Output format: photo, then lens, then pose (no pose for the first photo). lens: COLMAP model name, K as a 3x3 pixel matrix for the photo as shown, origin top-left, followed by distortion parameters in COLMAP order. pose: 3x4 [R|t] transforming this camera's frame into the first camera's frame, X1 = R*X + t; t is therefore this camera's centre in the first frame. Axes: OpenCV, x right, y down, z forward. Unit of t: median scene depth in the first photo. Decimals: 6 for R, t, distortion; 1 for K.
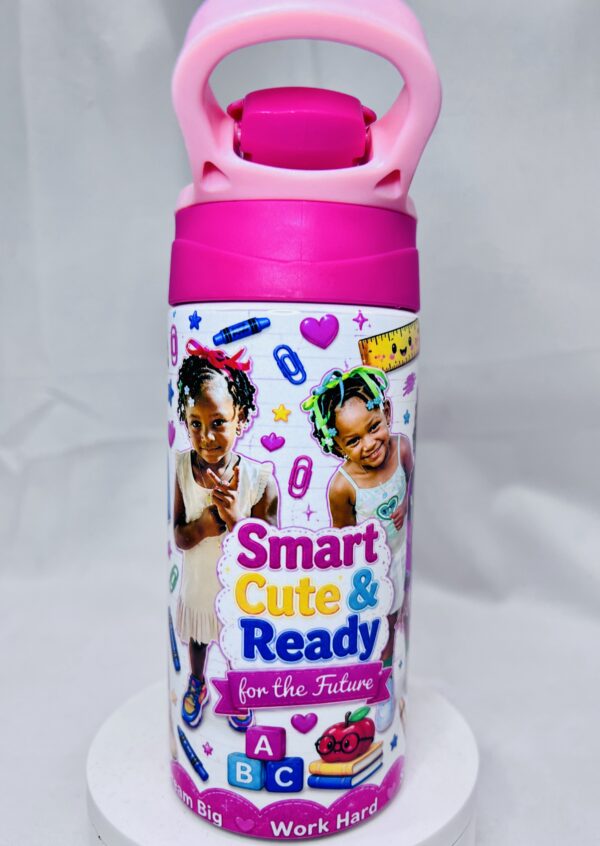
lens RADIAL K [[662.1, 0, 300.0], [0, 662.1, 423.0], [0, 0, 1]] dist [-0.011452, 0.002994]
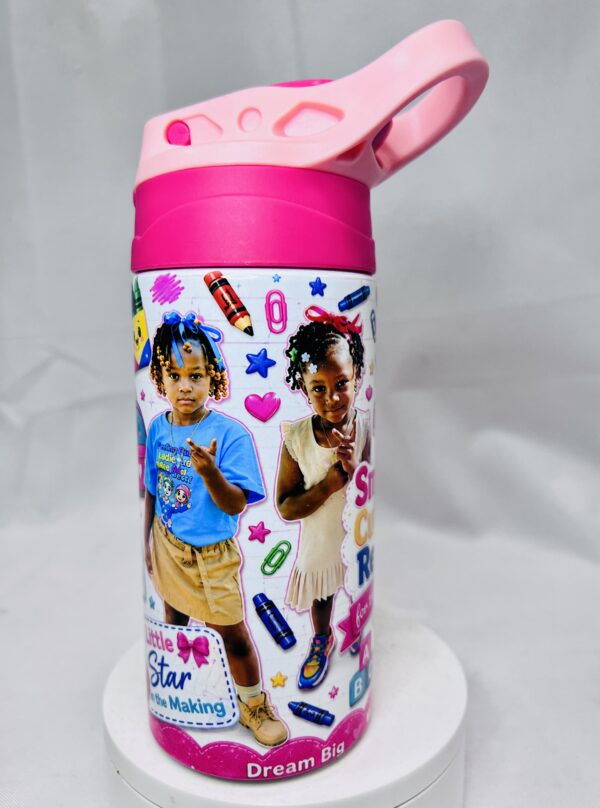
lens RADIAL K [[654.4, 0, 300.0], [0, 654.4, 404.0], [0, 0, 1]] dist [0.004293, -0.004537]
pose [[0.322321, -0.149650, 0.934727, -1.127087], [0.115567, 0.986260, 0.118050, -0.099203], [-0.939550, 0.069973, 0.335187, 0.699196]]
